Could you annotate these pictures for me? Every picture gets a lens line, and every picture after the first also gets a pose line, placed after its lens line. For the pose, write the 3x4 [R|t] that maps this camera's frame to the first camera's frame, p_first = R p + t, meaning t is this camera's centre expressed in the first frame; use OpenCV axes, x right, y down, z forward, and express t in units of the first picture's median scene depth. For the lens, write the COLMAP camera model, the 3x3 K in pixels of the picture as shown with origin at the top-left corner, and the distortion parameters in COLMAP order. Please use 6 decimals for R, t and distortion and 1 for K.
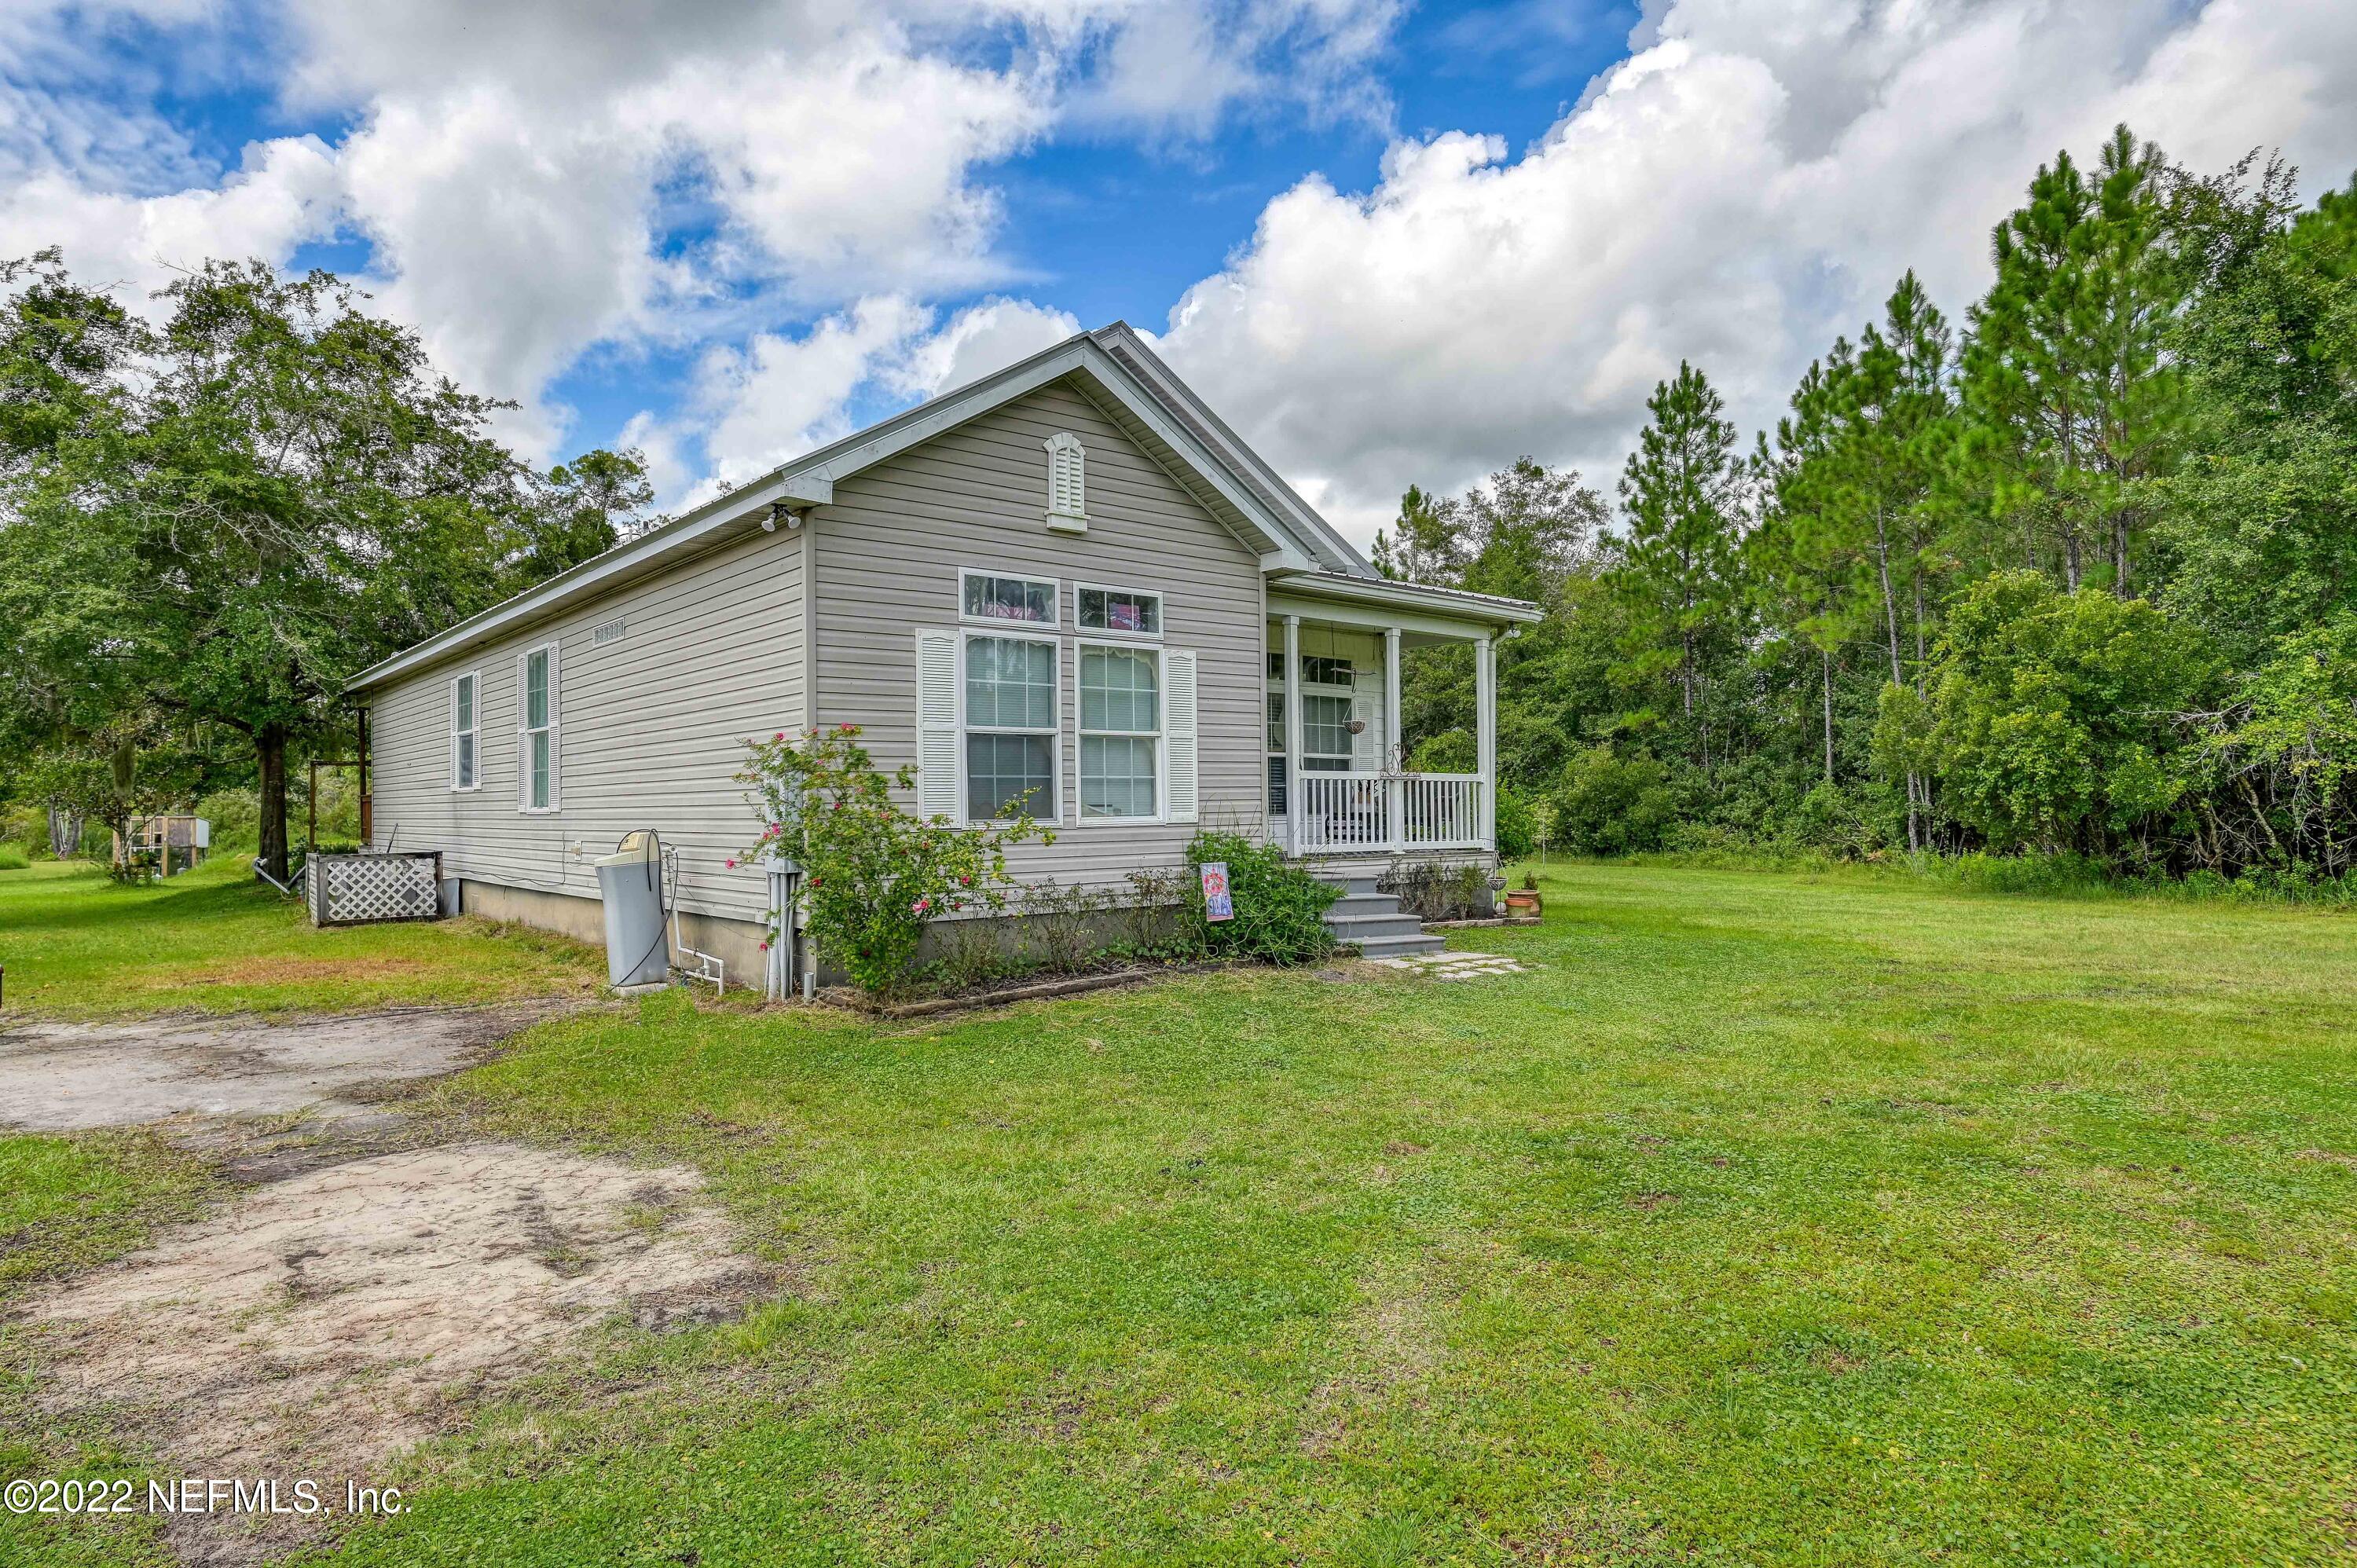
lens RADIAL K [[1339.4, 0, 1179.8], [0, 1339.4, 786.7], [0, 0, 1]] dist [0.001234, 0.000185]
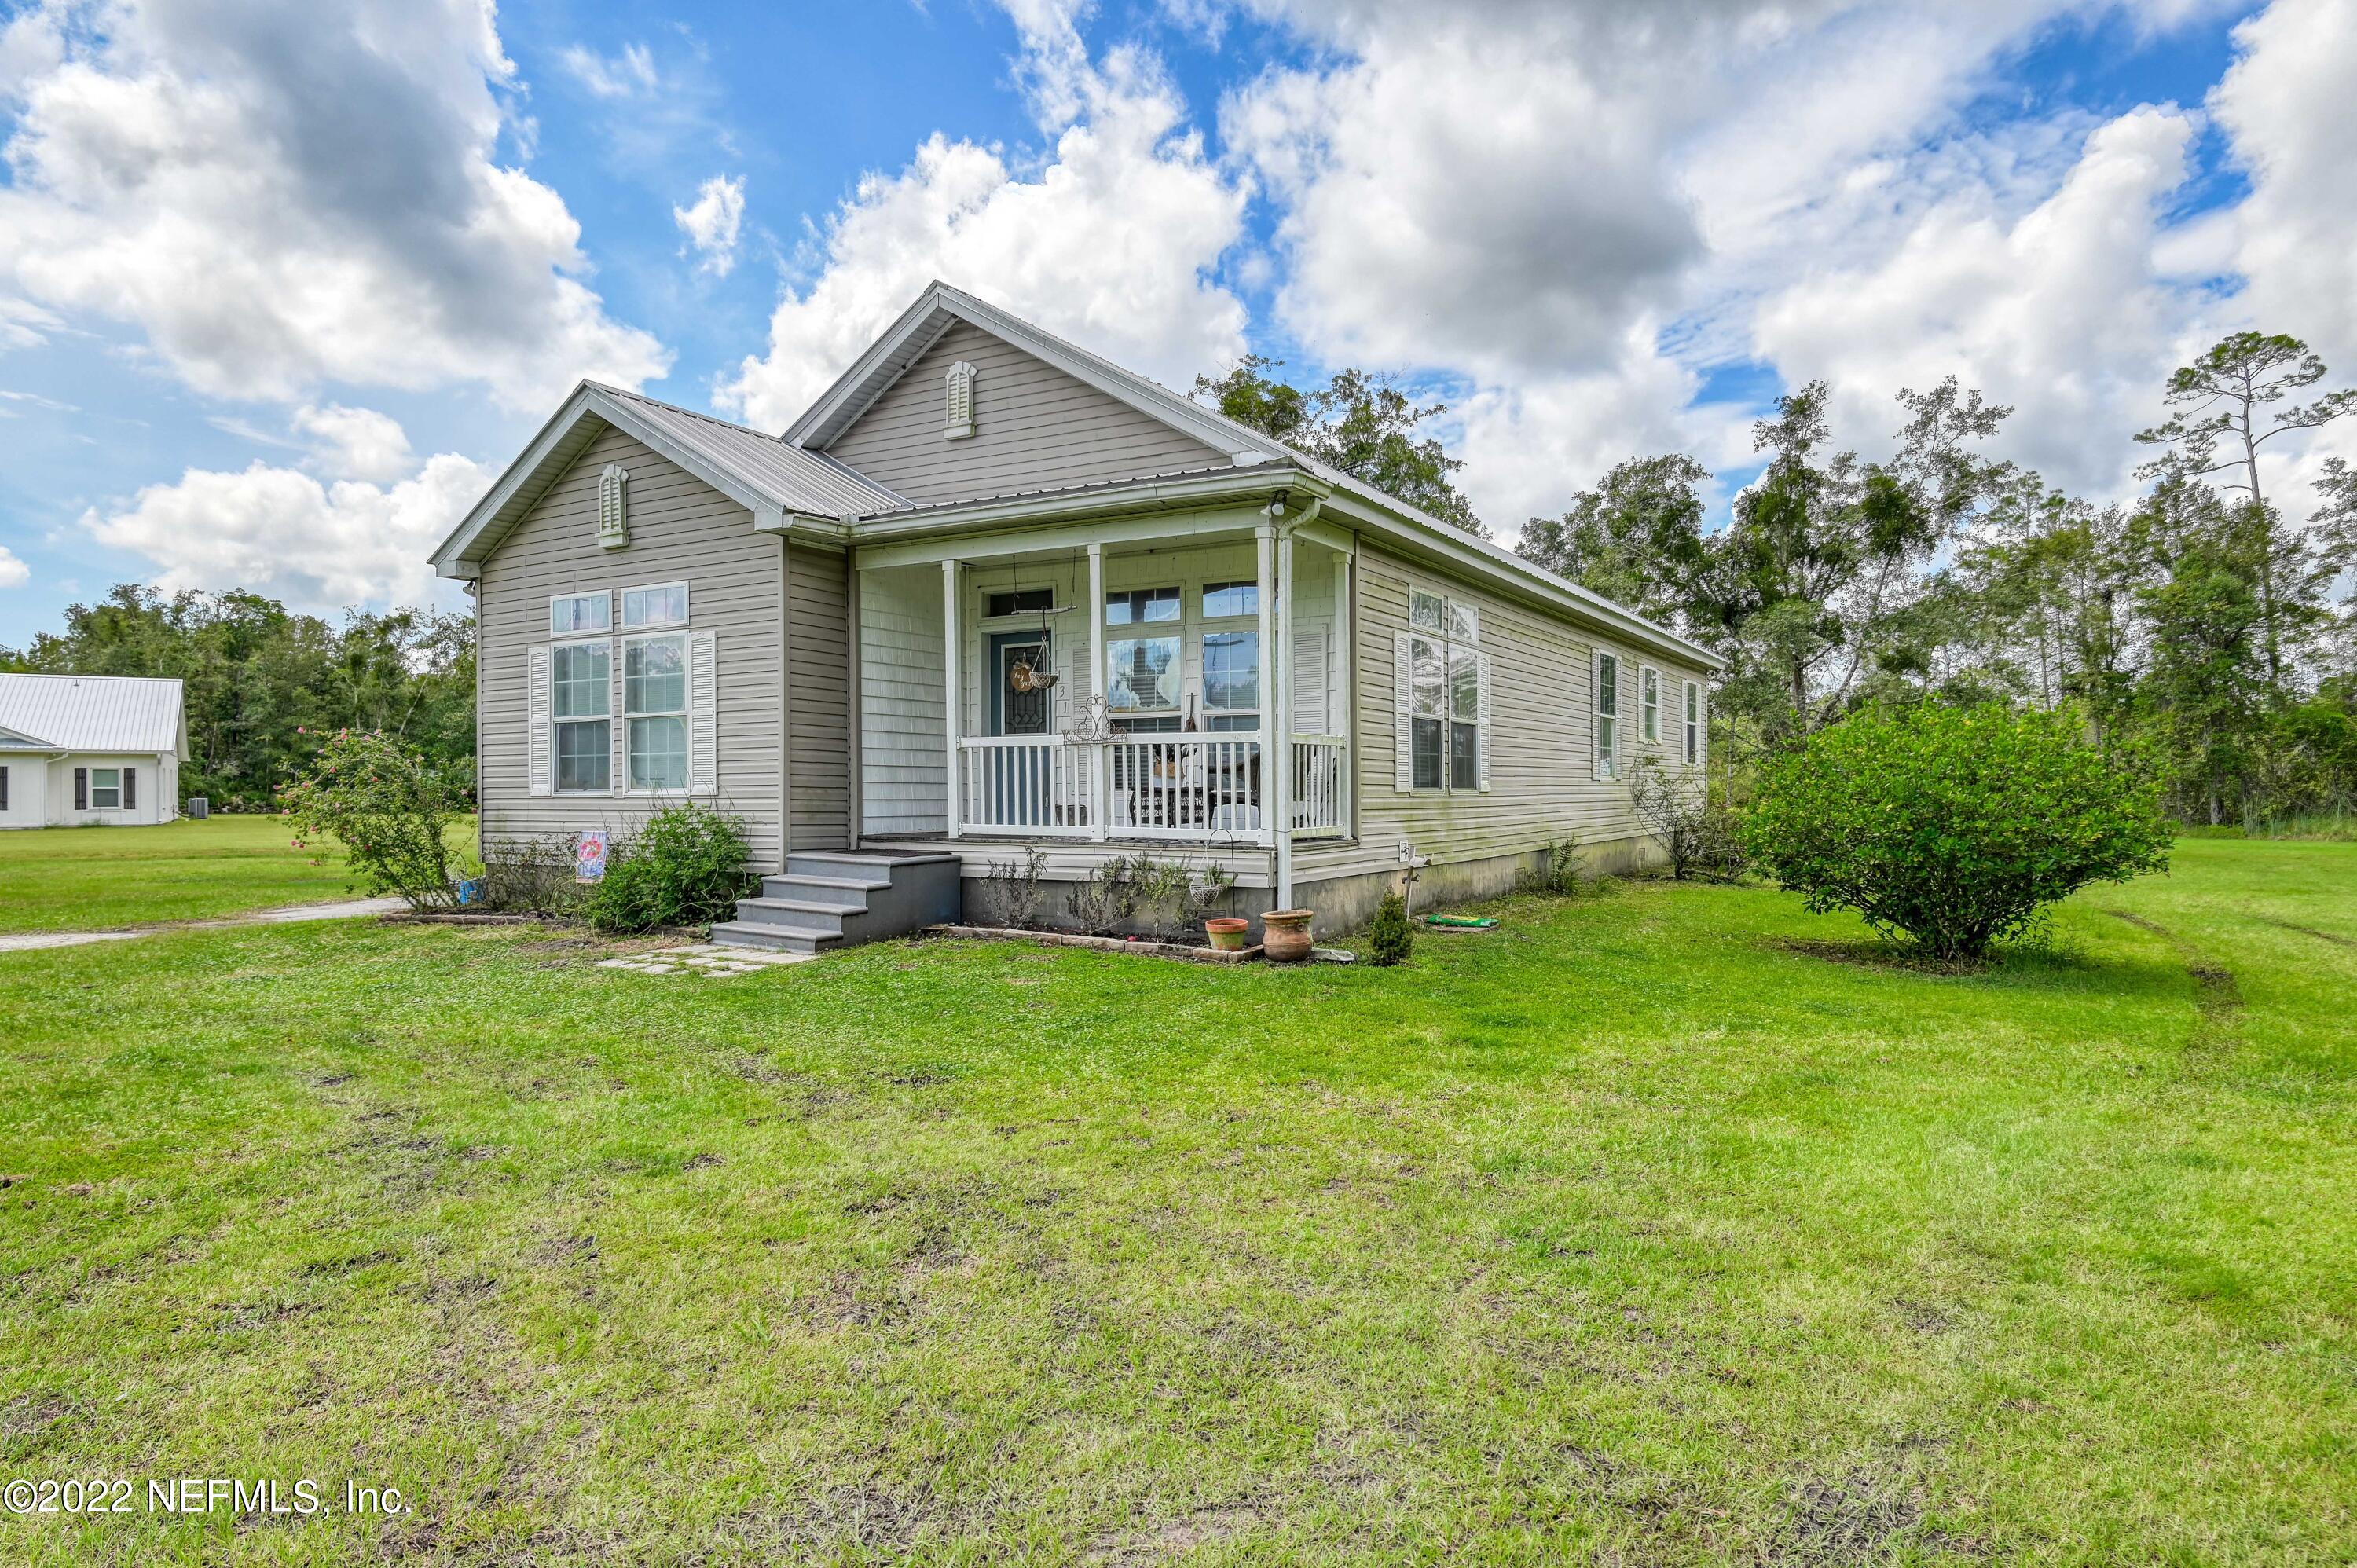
lens RADIAL K [[1383.8, 0, 1176.6], [0, 1383.8, 801.4], [0, 0, 1]] dist [0.000362, -0.000481]
pose [[0.335163, 0.015415, -0.942034, 1.172091], [0.014190, 0.999670, 0.021407, 0.014020], [0.942053, -0.020543, 0.334833, 0.995893]]
